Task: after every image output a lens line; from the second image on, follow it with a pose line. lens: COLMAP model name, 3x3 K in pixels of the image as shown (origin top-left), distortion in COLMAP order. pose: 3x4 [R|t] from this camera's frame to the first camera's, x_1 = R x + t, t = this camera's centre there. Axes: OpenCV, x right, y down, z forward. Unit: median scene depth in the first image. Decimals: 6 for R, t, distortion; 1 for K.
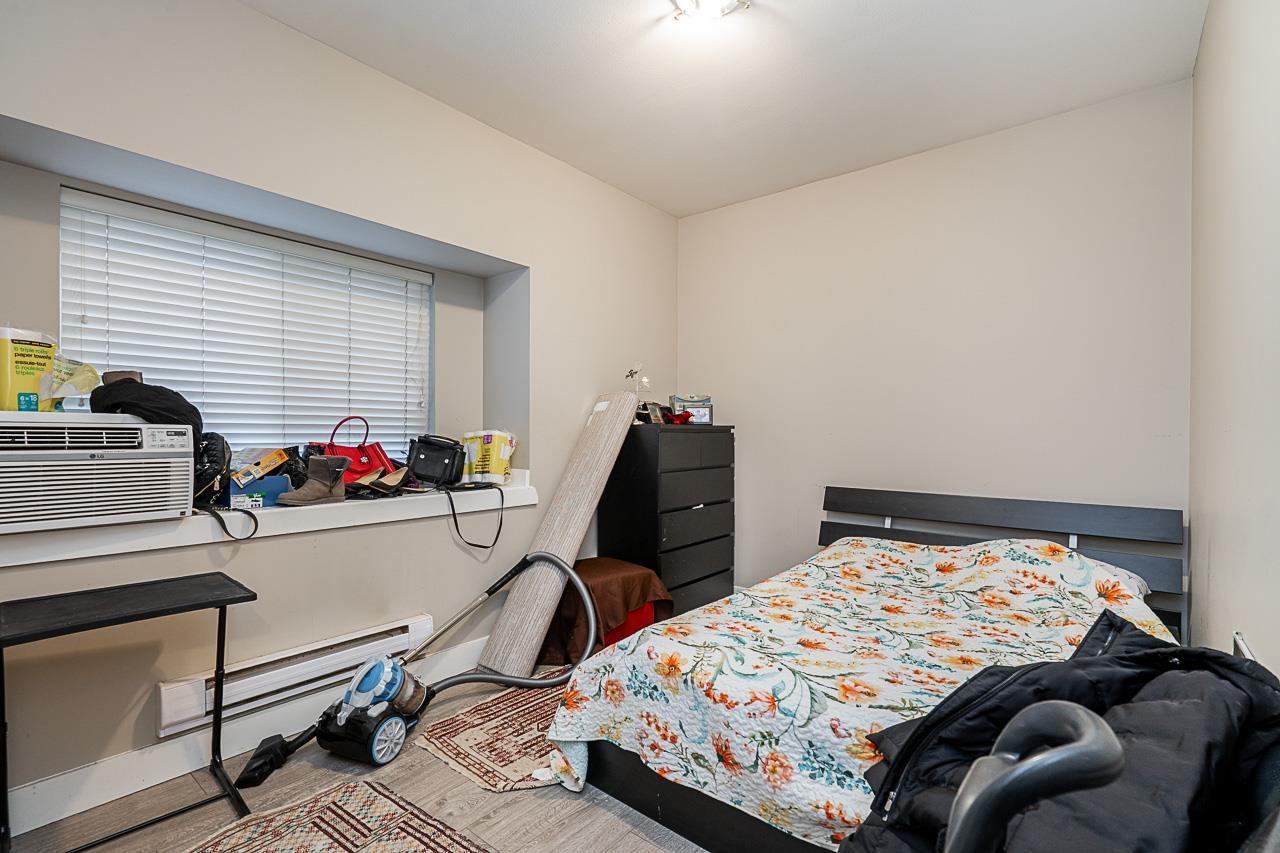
lens RADIAL K [[579.9, 0, 640.7], [0, 579.9, 431.9], [0, 0, 1]] dist [-0.003458, -0.000290]
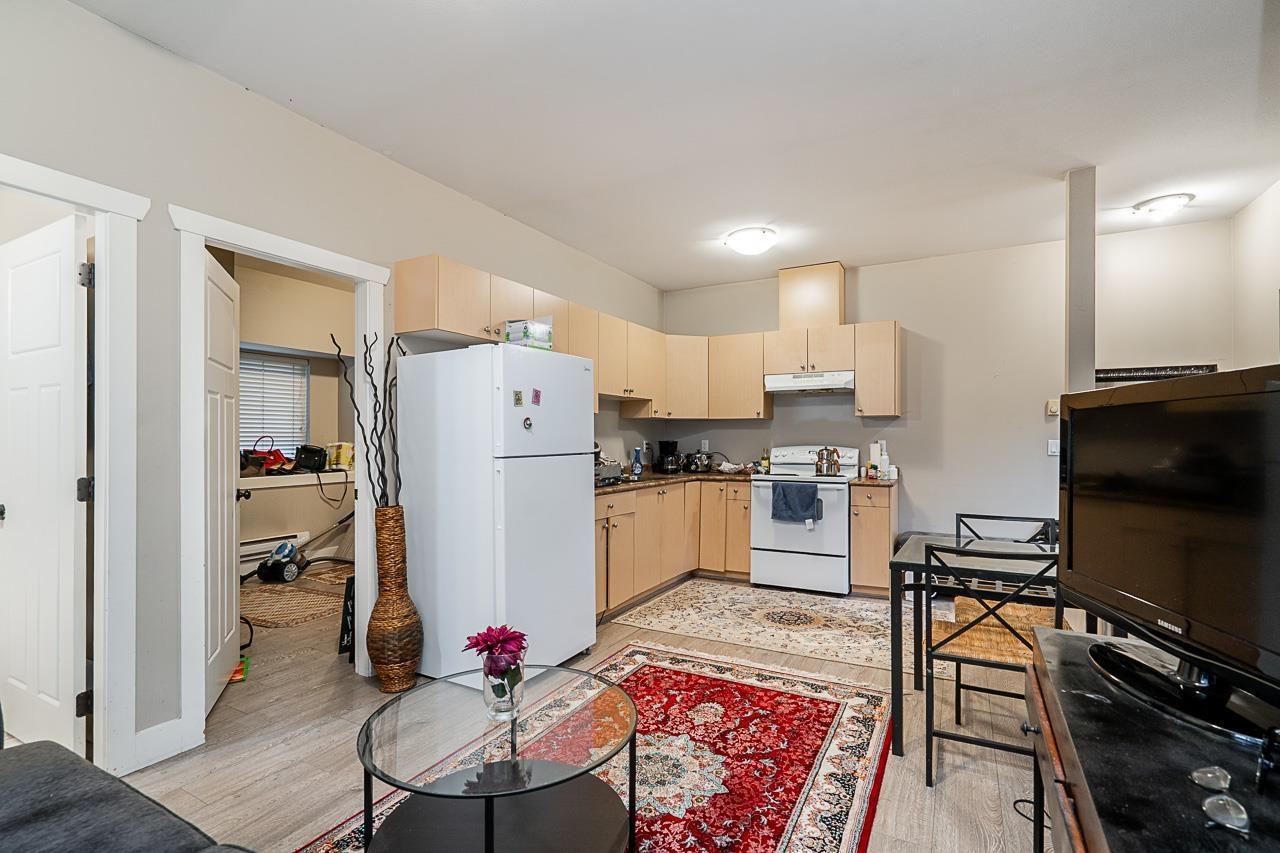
lens RADIAL K [[579.9, 0, 642.7], [0, 579.9, 432.4], [0, 0, 1]] dist [-0.003458, -0.000290]
pose [[0.981801, 0.001018, 0.189908, 0.400088], [-0.000843, 0.999999, -0.001002, -0.038411], [-0.189909, 0.000824, 0.981801, -1.204119]]
